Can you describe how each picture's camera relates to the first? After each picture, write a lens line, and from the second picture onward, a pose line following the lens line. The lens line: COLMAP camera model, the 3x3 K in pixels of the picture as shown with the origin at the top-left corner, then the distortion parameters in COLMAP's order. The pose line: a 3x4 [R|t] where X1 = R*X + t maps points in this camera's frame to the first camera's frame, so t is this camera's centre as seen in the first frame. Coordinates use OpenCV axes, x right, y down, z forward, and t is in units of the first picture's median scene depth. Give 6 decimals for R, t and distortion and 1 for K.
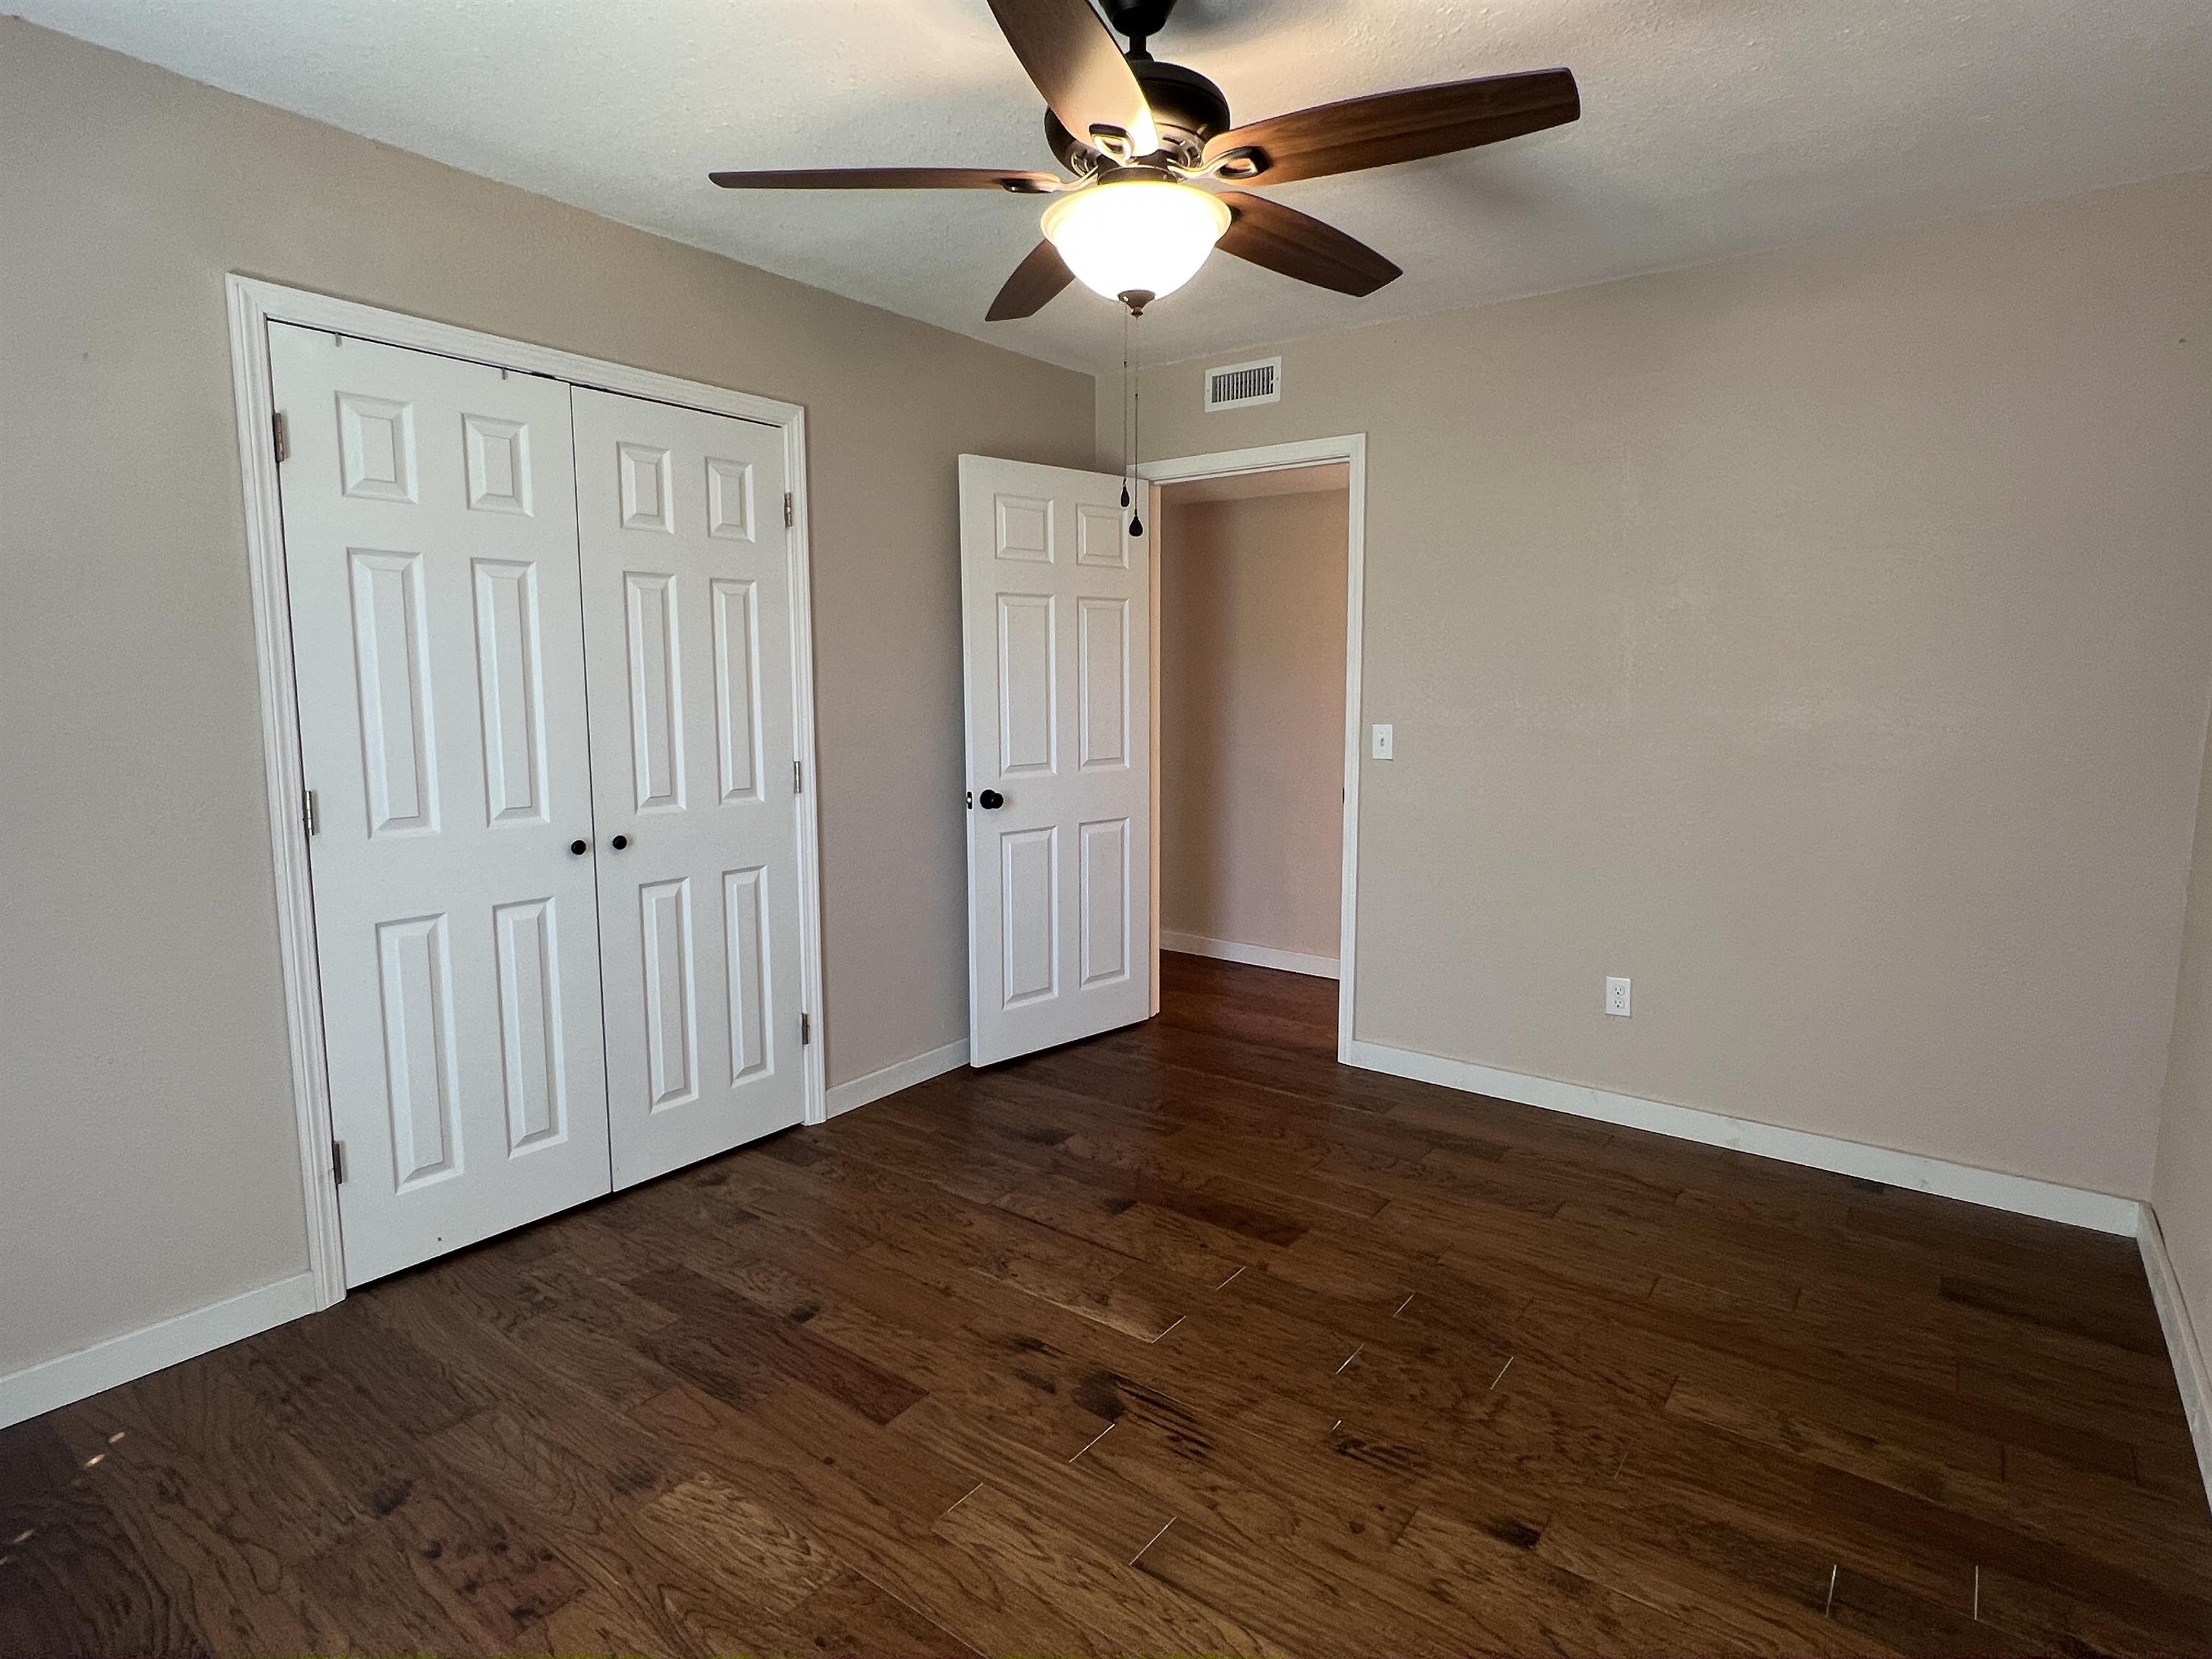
lens RADIAL K [[1181.7, 0, 1092.9], [0, 1181.7, 819.6], [0, 0, 1]] dist [0.002600, 0.000059]
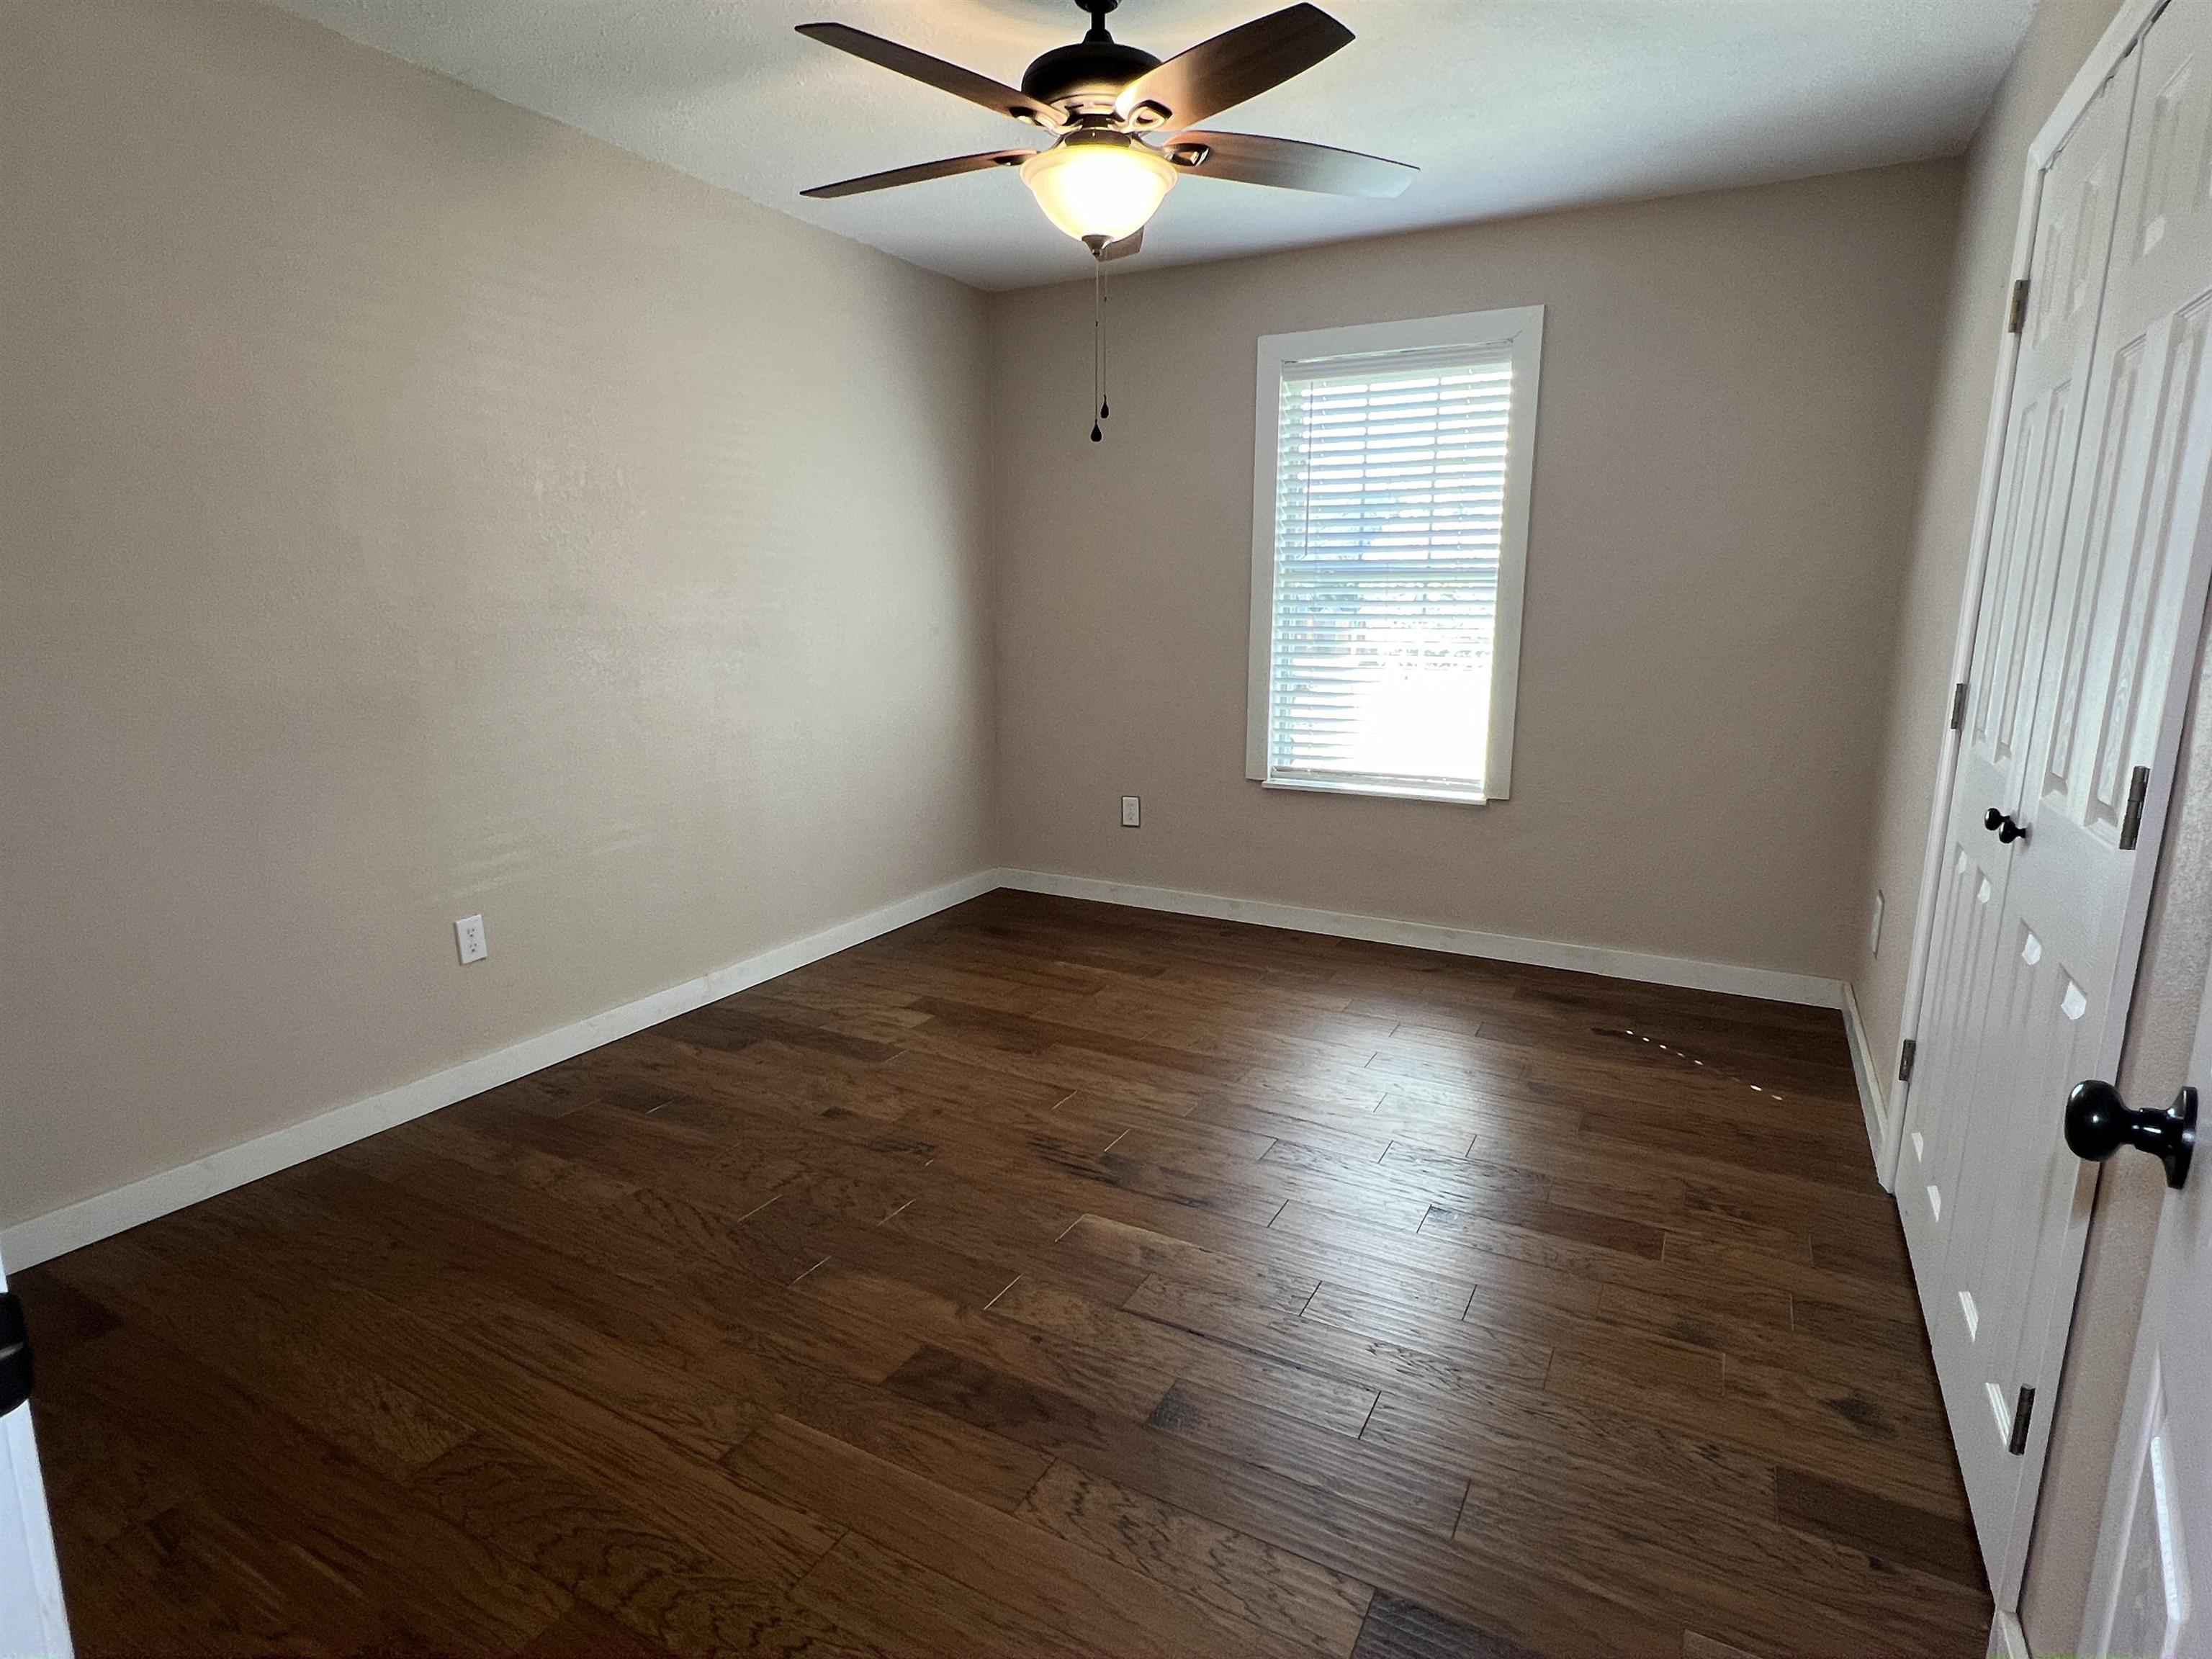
lens RADIAL K [[1181.7, 0, 1102.7], [0, 1181.7, 820.7], [0, 0, 1]] dist [0.002600, 0.000059]
pose [[-0.987842, 0.019388, -0.154249, 0.161705], [-0.029238, 0.951318, 0.306821, -0.170329], [0.152689, 0.307600, -0.939185, 1.605417]]
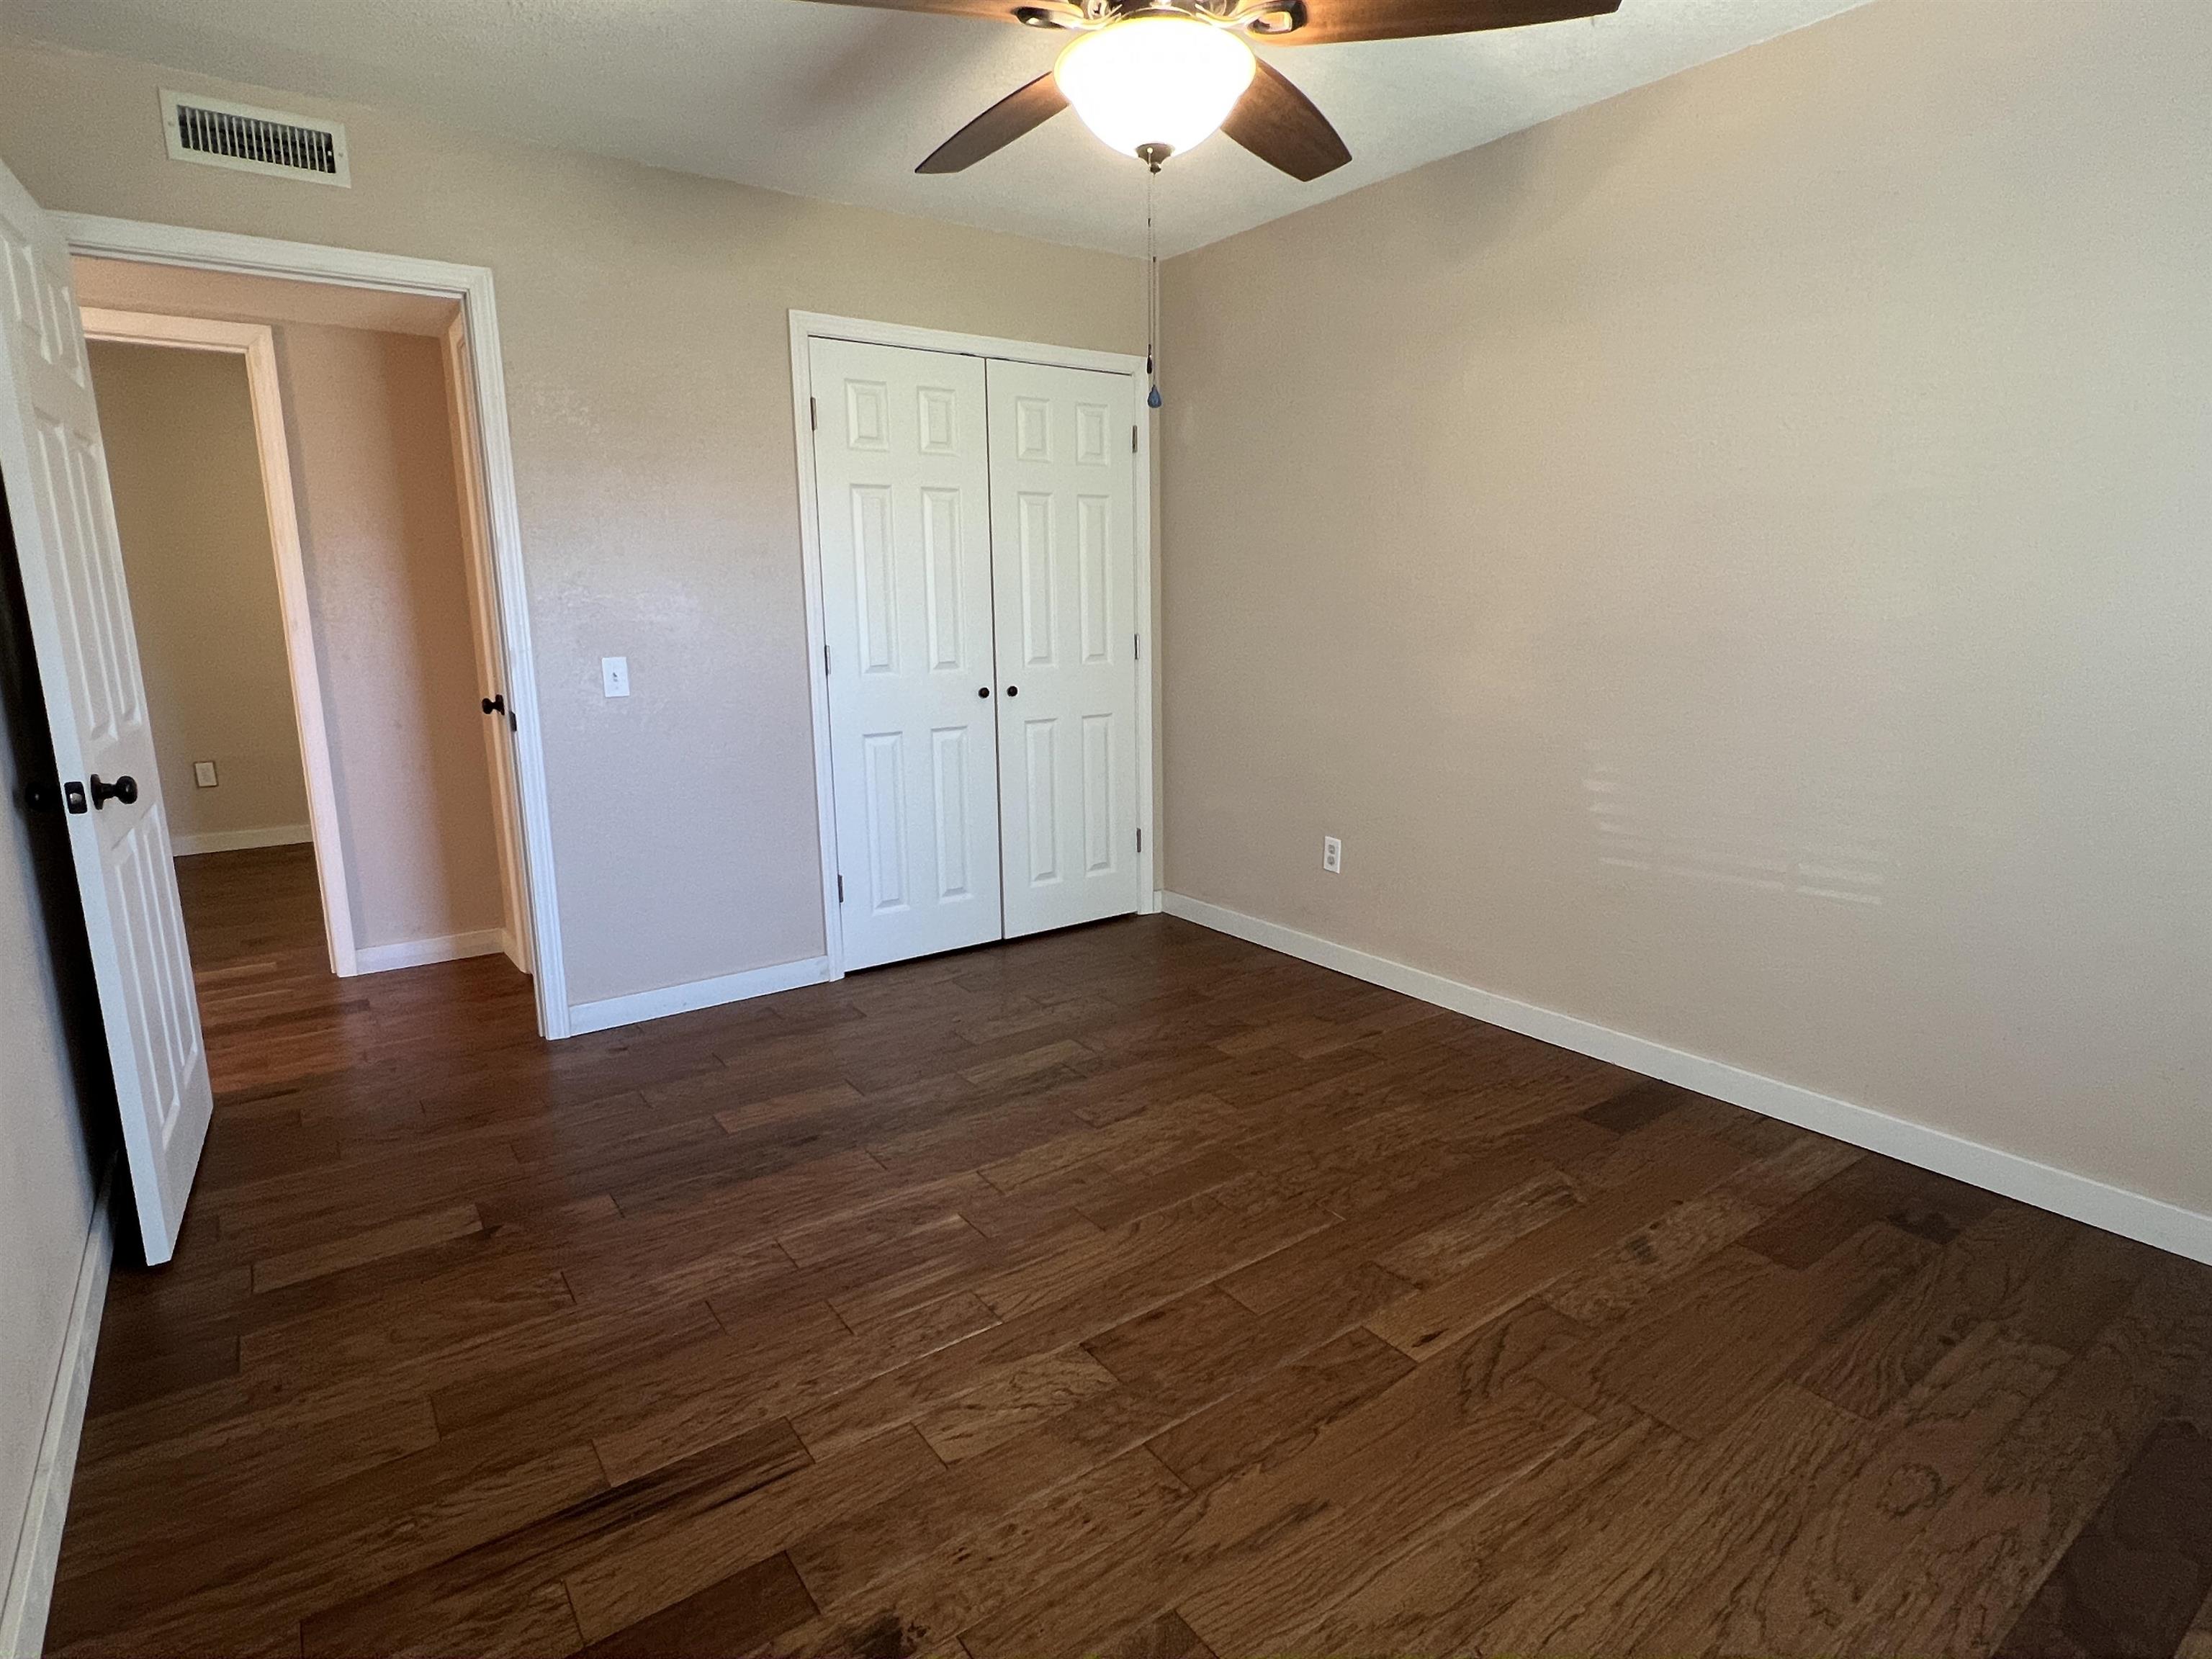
lens RADIAL K [[1181.7, 0, 1103.4], [0, 1181.7, 829.7], [0, 0, 1]] dist [0.002600, 0.000059]
pose [[0.955535, 0.046441, -0.291199, 0.125130], [-0.021388, 0.995835, 0.088635, 0.060640], [0.294102, -0.078465, 0.952548, -0.331736]]
